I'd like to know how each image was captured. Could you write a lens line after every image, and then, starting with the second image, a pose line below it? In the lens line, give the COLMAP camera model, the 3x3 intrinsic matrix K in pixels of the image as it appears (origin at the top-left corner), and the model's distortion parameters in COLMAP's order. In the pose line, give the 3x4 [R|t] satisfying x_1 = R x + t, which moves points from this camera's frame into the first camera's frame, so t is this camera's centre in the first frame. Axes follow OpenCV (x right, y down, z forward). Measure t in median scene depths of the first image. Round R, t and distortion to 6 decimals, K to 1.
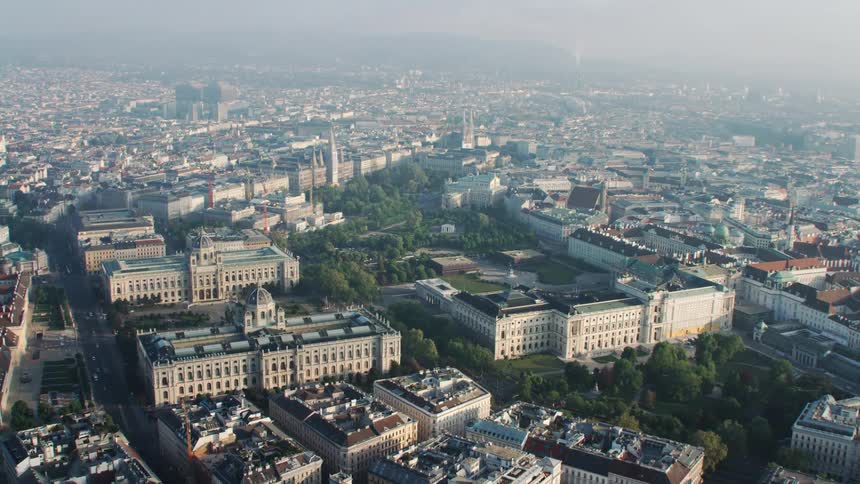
lens RADIAL K [[911.3, 0, 430.0], [0, 911.3, 242.0], [0, 0, 1]] dist [-0.211300, 0.140773]
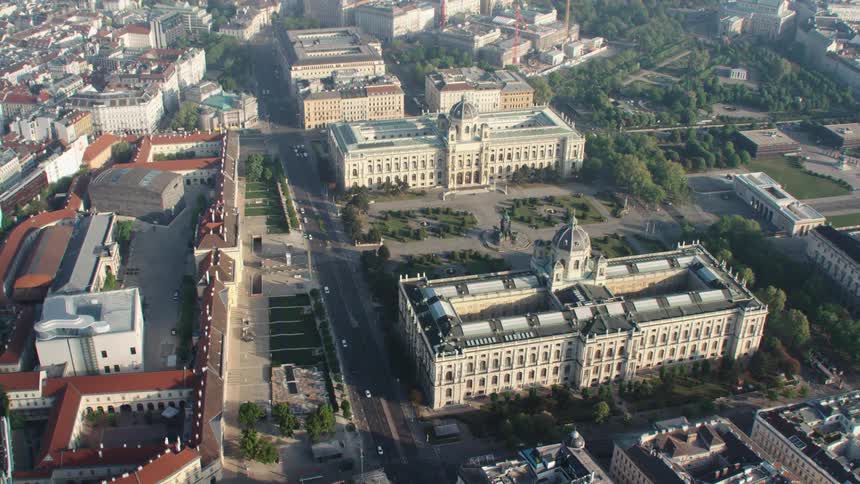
lens RADIAL K [[911.3, 0, 430.0], [0, 911.3, 242.0], [0, 0, 1]] dist [-0.211300, 0.140773]
pose [[0.981164, 0.092291, -0.169706, -0.141641], [-0.043848, 0.961964, 0.269635, -0.098200], [0.188136, -0.257114, 0.947891, 0.242248]]
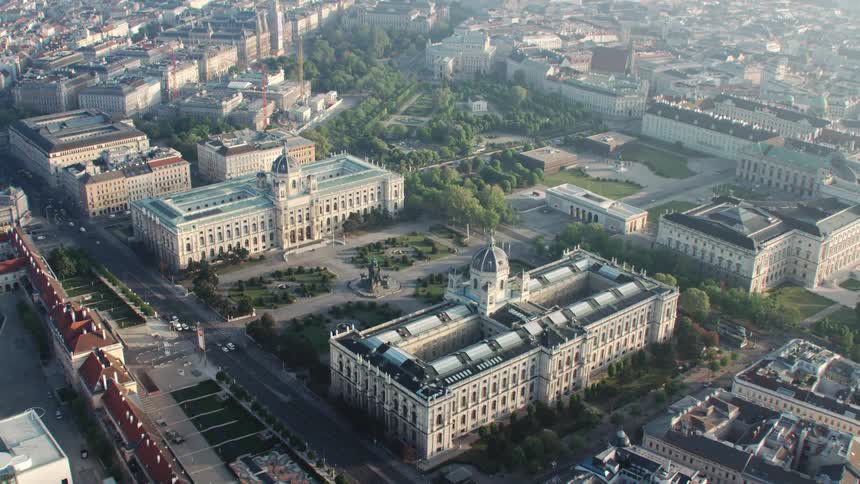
lens RADIAL K [[911.3, 0, 430.0], [0, 911.3, 242.0], [0, 0, 1]] dist [-0.211300, 0.140773]
pose [[0.969795, -0.091167, 0.226242, -0.312113], [0.049498, 0.981783, 0.183445, -0.065631], [-0.238845, -0.166706, 0.956641, 0.275927]]
